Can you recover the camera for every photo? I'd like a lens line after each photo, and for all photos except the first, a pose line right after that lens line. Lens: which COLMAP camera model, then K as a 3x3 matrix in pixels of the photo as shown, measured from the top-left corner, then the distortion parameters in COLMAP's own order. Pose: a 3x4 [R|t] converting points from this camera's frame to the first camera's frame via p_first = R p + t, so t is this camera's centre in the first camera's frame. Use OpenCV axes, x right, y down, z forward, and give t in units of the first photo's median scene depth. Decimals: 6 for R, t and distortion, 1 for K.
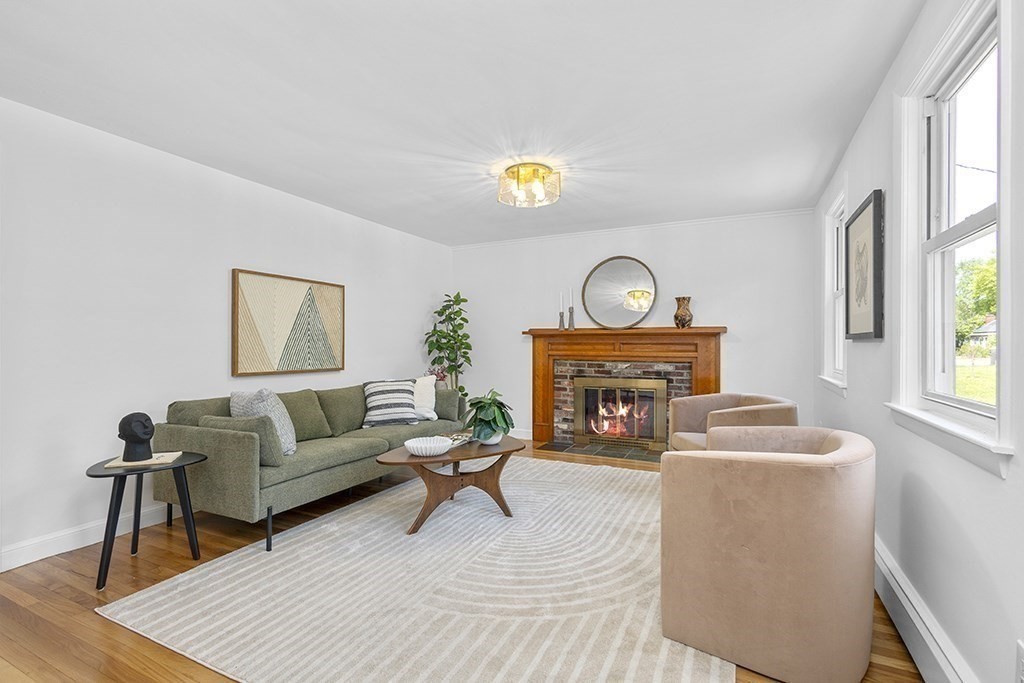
lens RADIAL K [[470.1, 0, 510.2], [0, 470.1, 342.0], [0, 0, 1]] dist [0.011261, -0.003292]
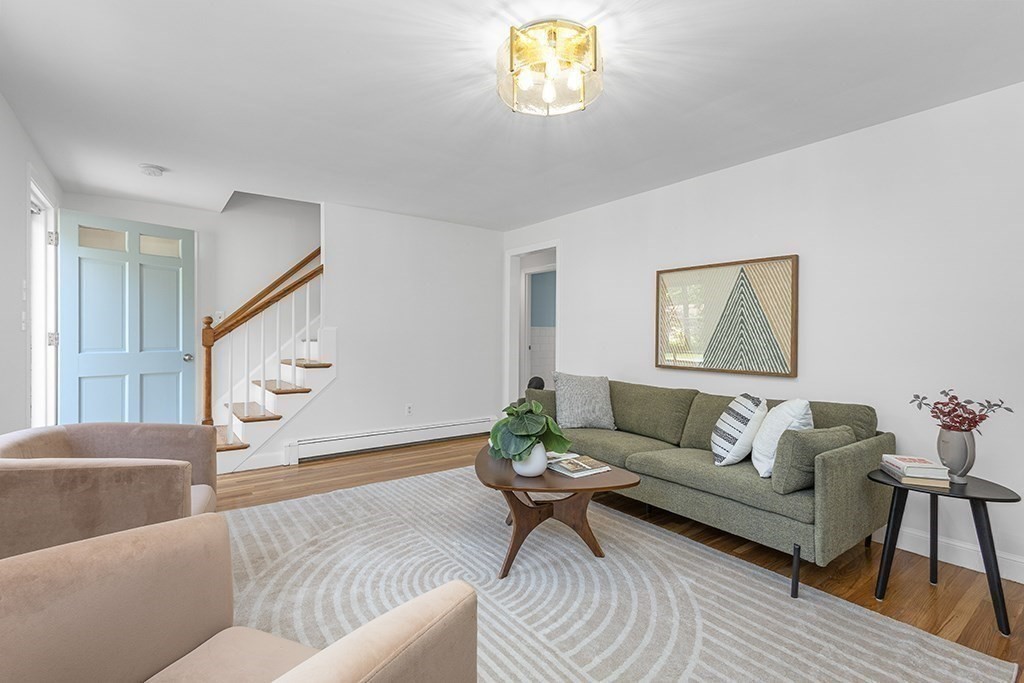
lens RADIAL K [[470.1, 0, 503.8], [0, 470.1, 336.0], [0, 0, 1]] dist [0.011261, -0.003292]
pose [[-0.454814, -0.005364, -0.890570, 0.506290], [-0.011144, 0.999938, -0.000331, 0.002447], [0.890517, 0.009774, -0.454846, 1.049839]]
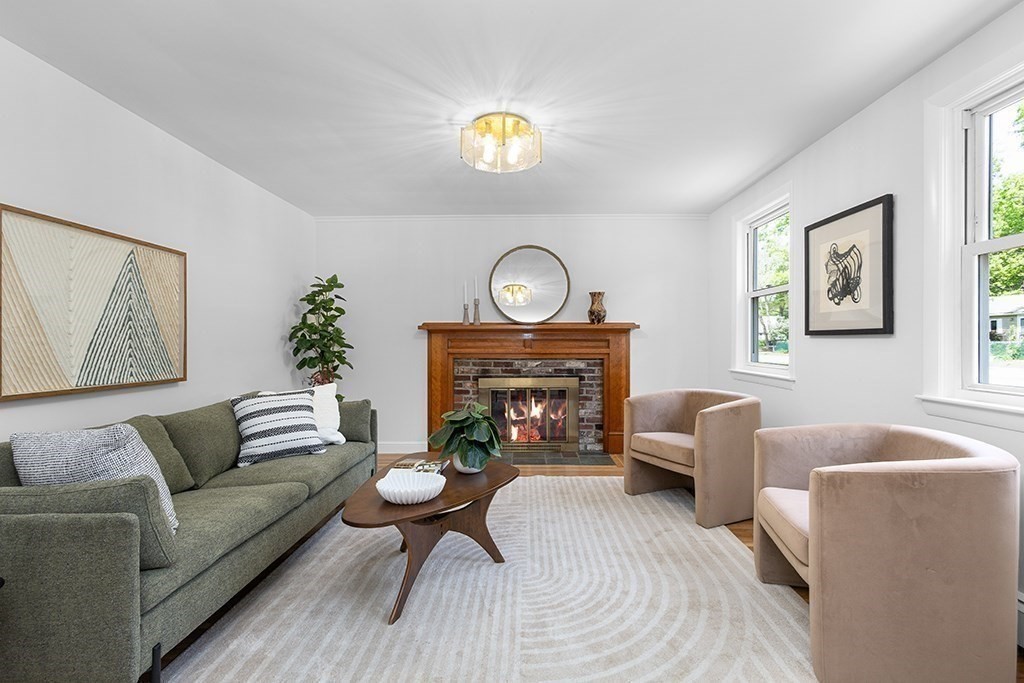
lens RADIAL K [[470.1, 0, 508.6], [0, 470.1, 341.4], [0, 0, 1]] dist [0.011261, -0.003292]
pose [[0.902745, -0.003714, 0.430160, -0.253411], [0.000985, 0.999978, 0.006568, 0.000015], [-0.430175, -0.005505, 0.902729, 0.229479]]
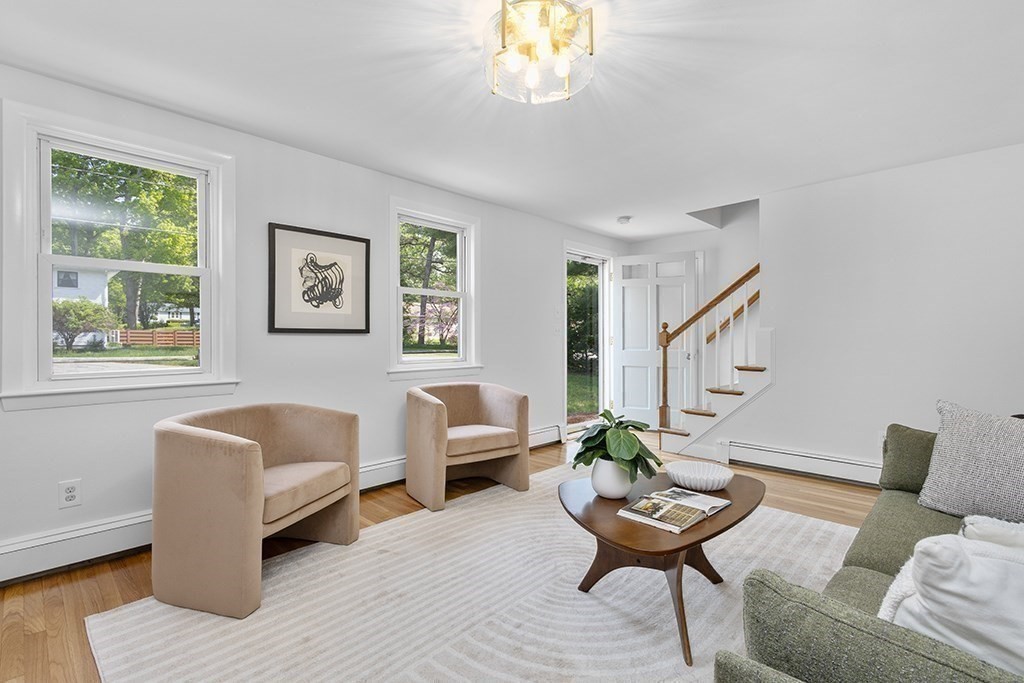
lens RADIAL K [[470.1, 0, 514.7], [0, 470.1, 338.1], [0, 0, 1]] dist [0.011261, -0.003292]
pose [[-0.954987, 0.001484, 0.296644, -0.083640], [0.003046, 0.999984, 0.004802, 0.001510], [-0.296632, 0.005489, -0.954976, 1.328385]]
